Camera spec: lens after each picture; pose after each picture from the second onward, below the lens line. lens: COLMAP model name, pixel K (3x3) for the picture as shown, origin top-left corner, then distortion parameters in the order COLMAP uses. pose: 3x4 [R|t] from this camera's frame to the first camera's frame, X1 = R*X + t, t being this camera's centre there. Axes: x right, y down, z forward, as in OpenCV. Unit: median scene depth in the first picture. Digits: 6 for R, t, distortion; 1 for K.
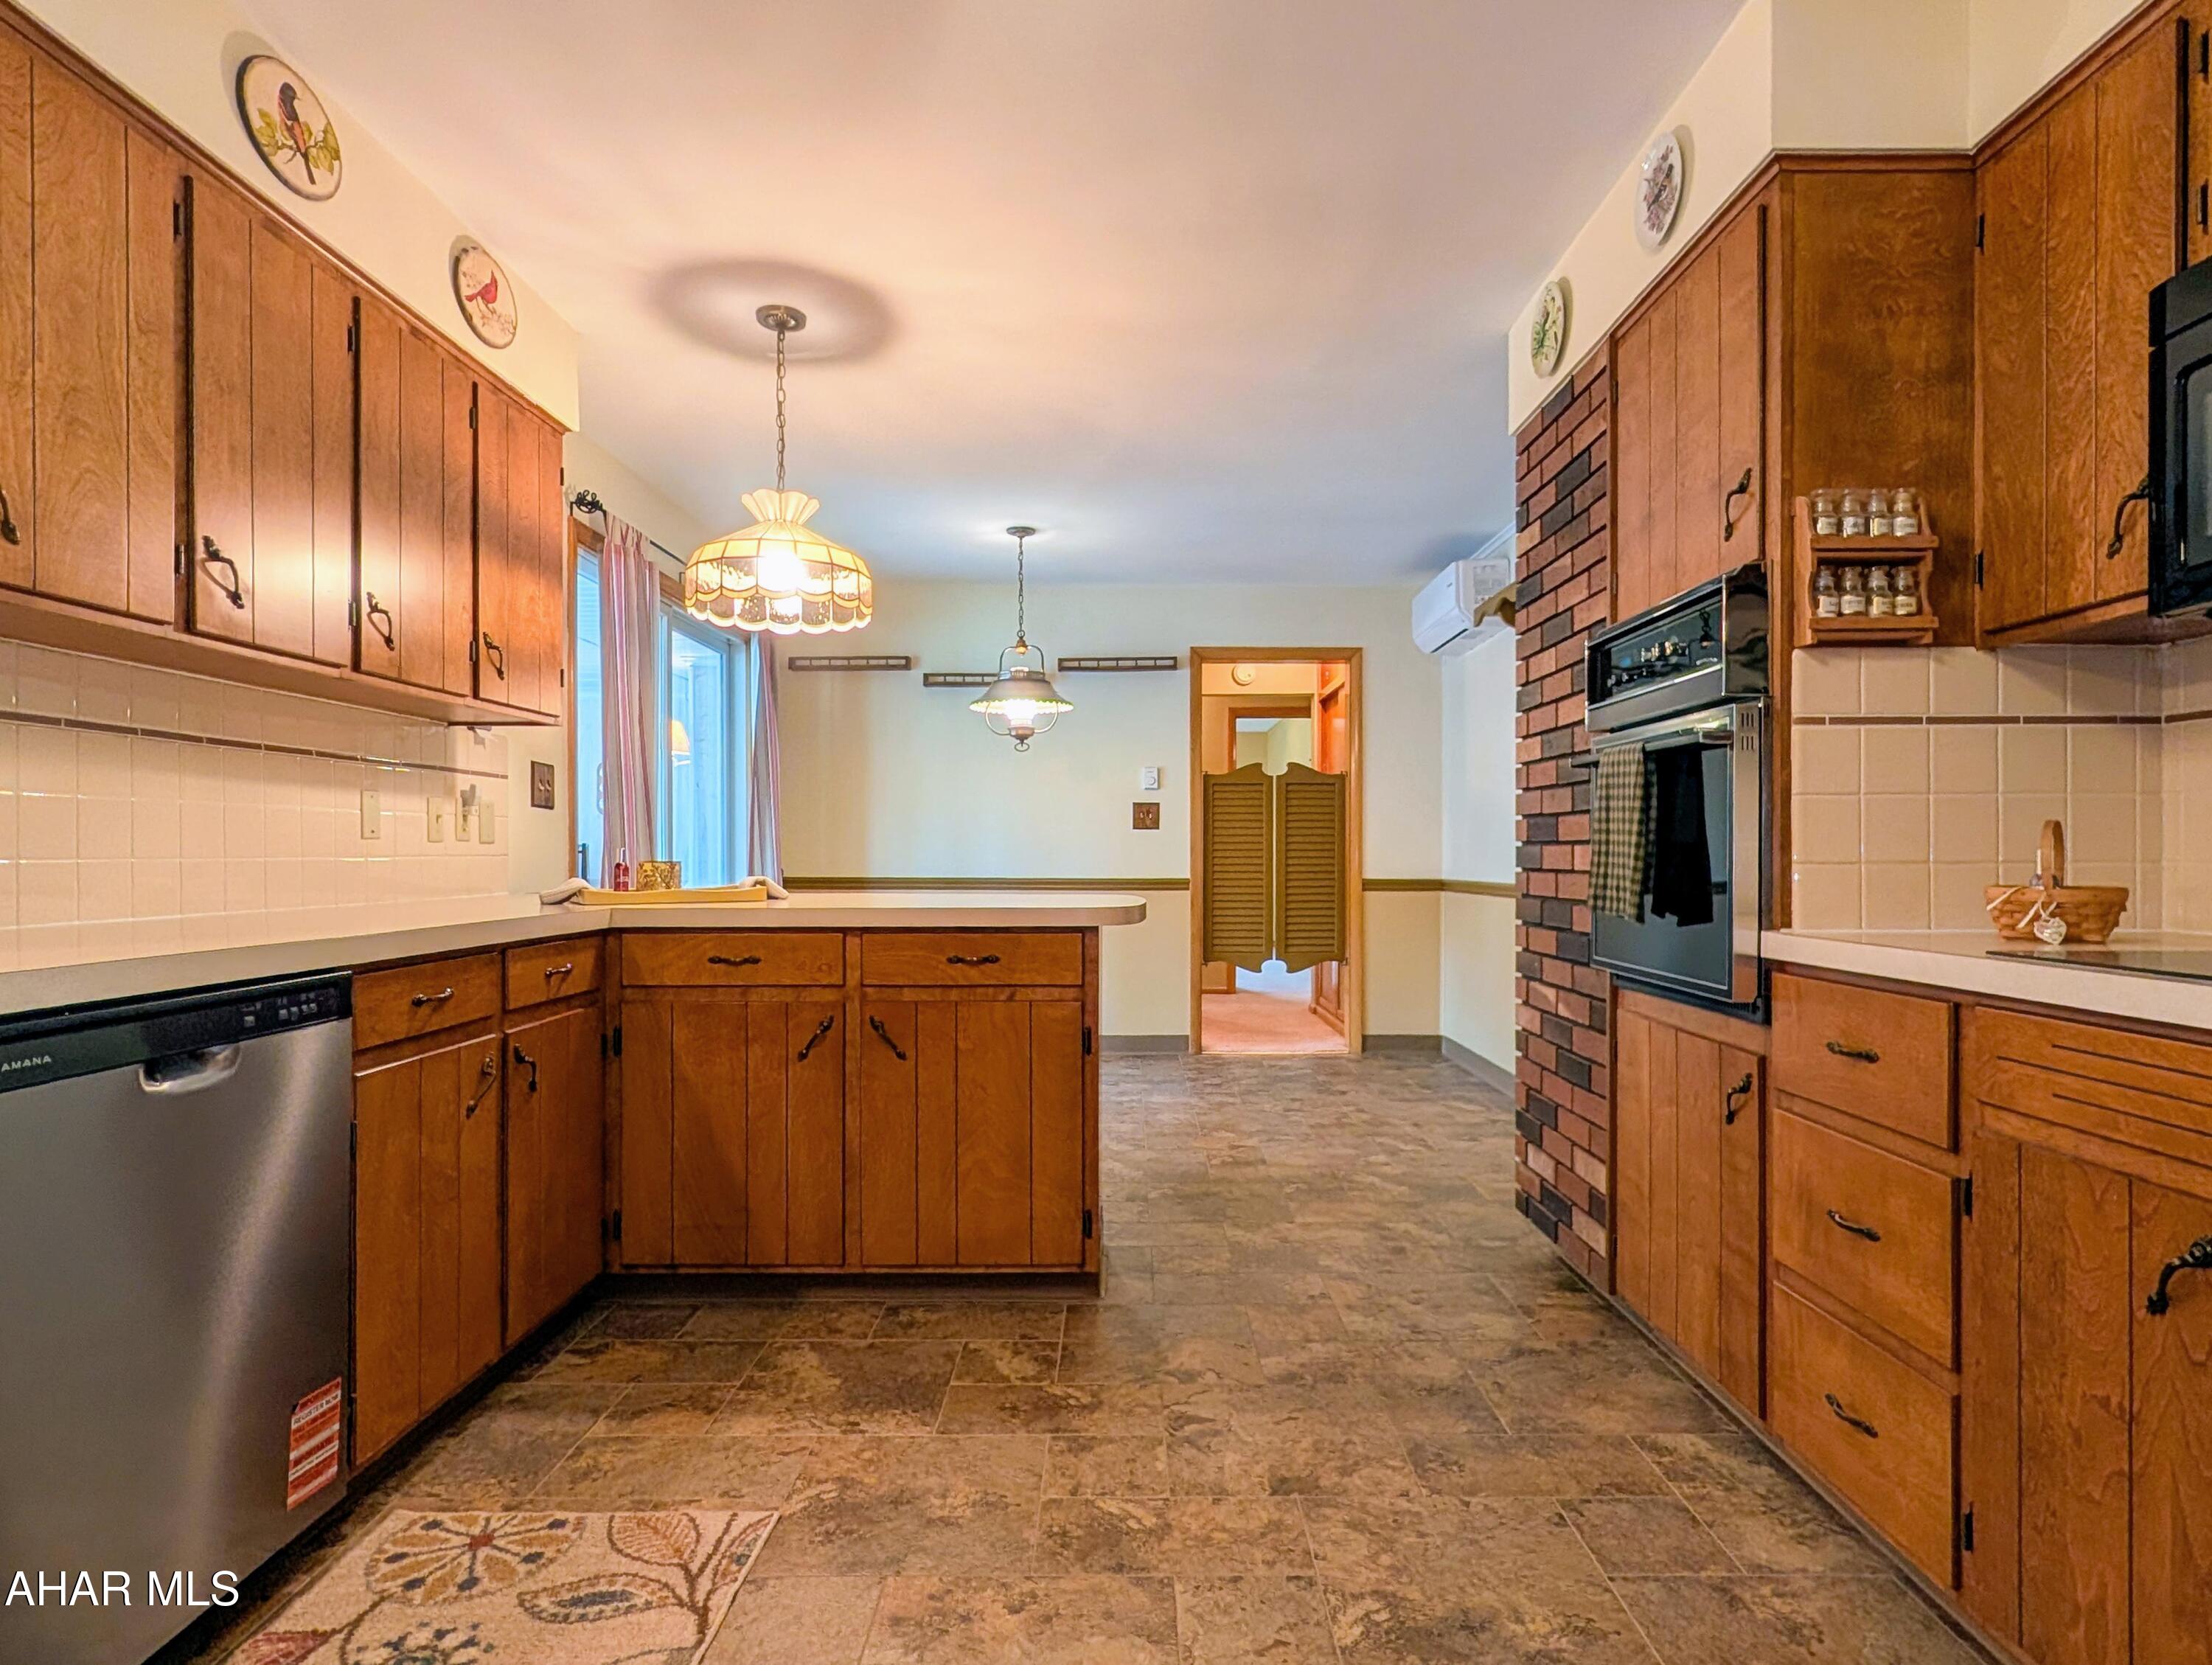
lens RADIAL K [[1224.6, 0, 1116.3], [0, 1224.6, 846.8], [0, 0, 1]] dist [0.005803, 0.001678]
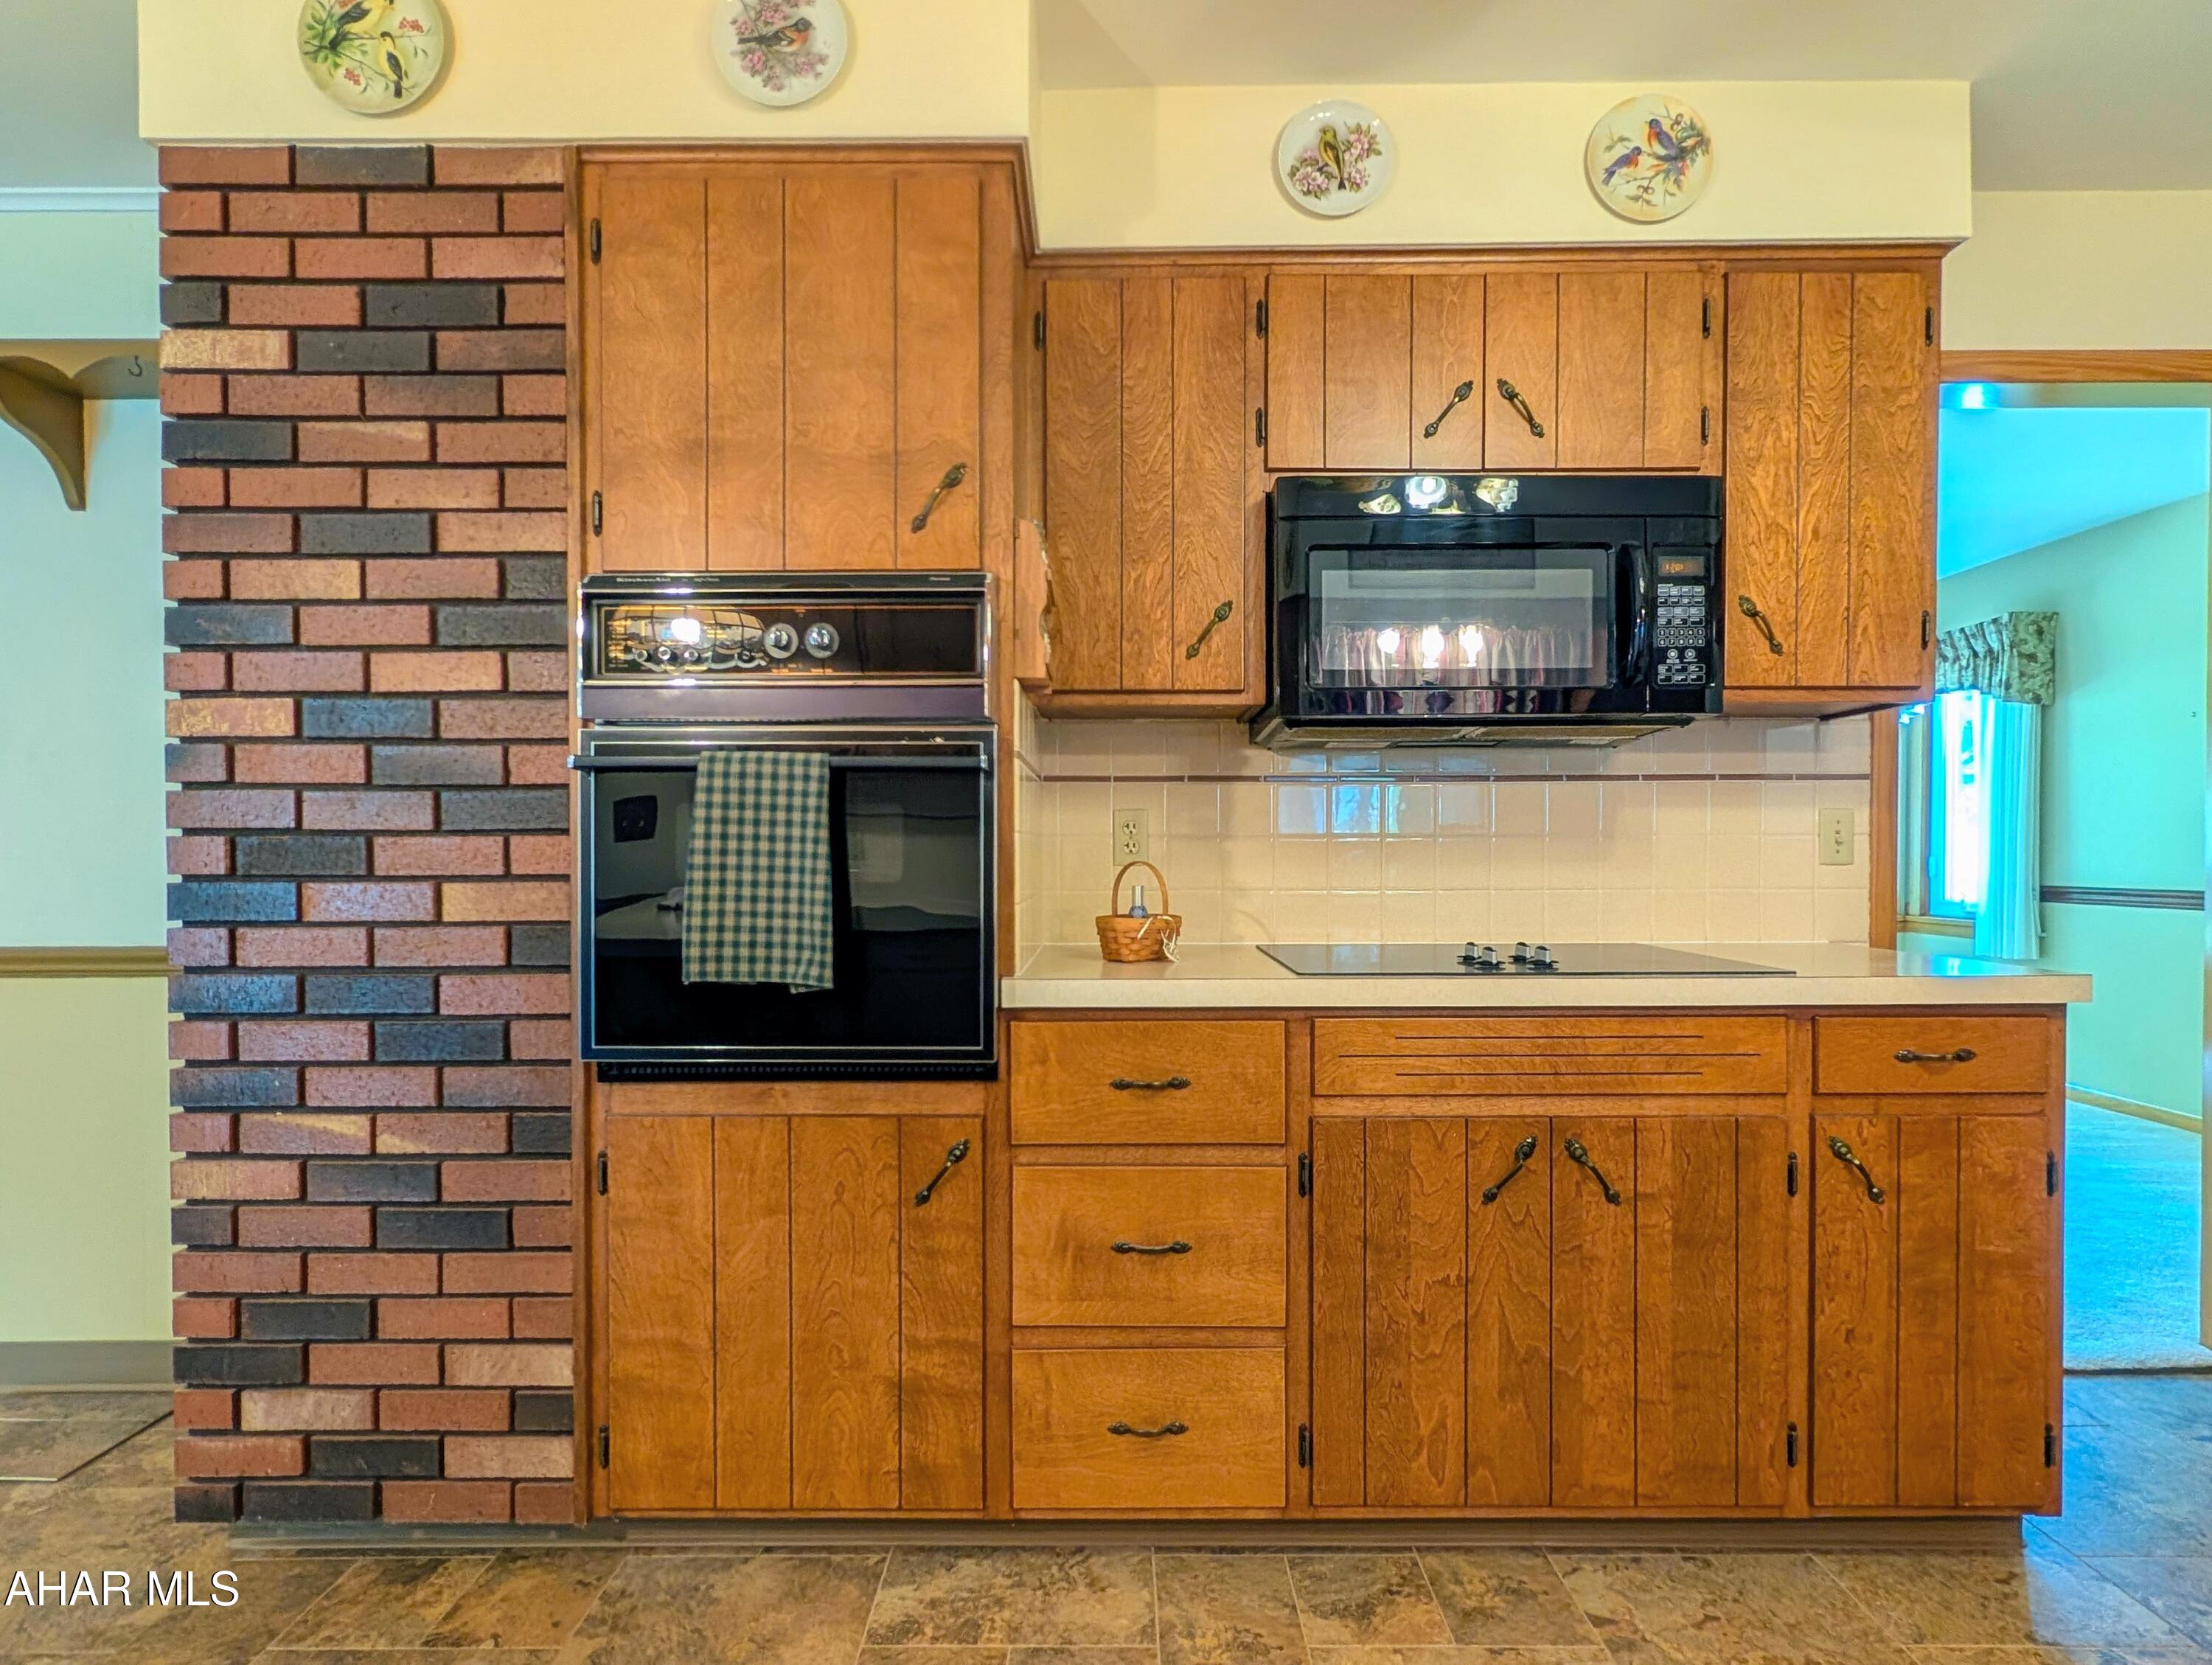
lens RADIAL K [[1189.6, 0, 1137.0], [0, 1189.6, 890.2], [0, 0, 1]] dist [-0.003120, 0.000057]
pose [[-0.015663, -0.016228, 0.999746, -0.271324], [-0.003464, 0.999863, 0.016175, -0.009384], [-0.999871, -0.003210, -0.015717, 0.679757]]
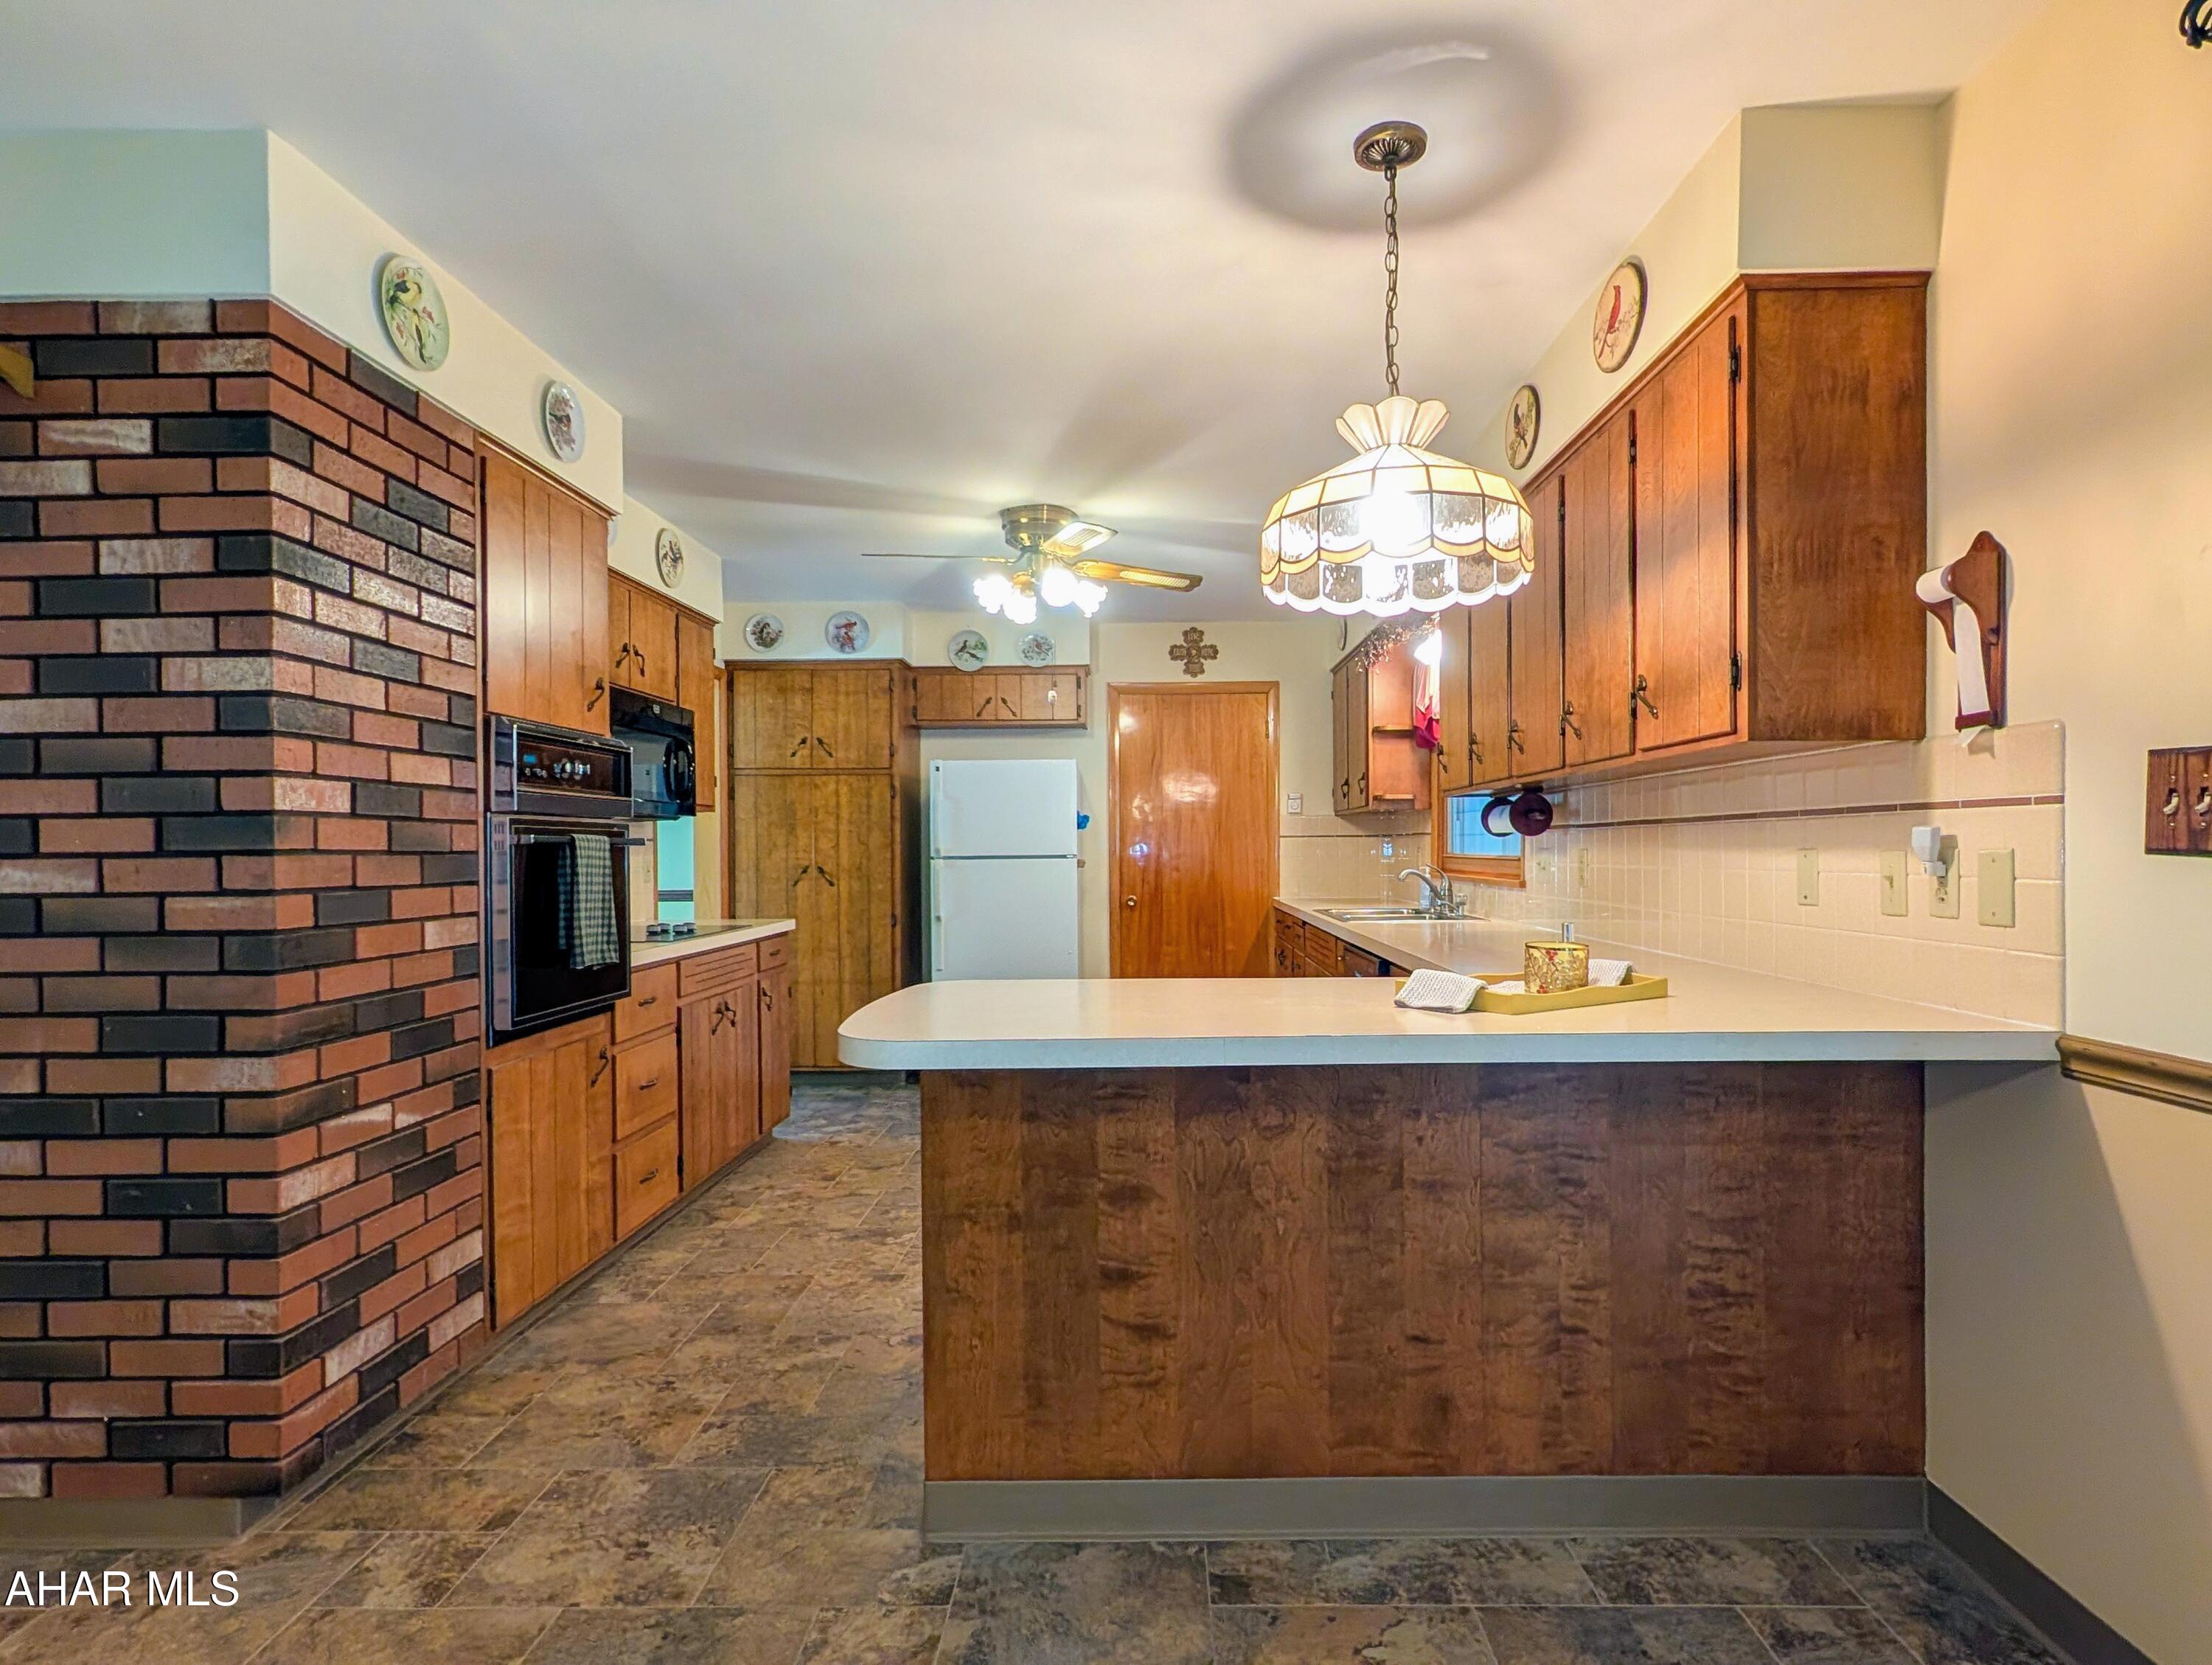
lens RADIAL K [[1144.3, 0, 1110.4], [0, 1144.3, 857.0], [0, 0, 1]] dist [-0.000521, -0.000139]
pose [[-0.999692, 0.008079, 0.023485, -0.153335], [0.008094, 0.999967, 0.000556, -0.047614], [-0.023480, 0.000746, -0.999724, 1.920617]]
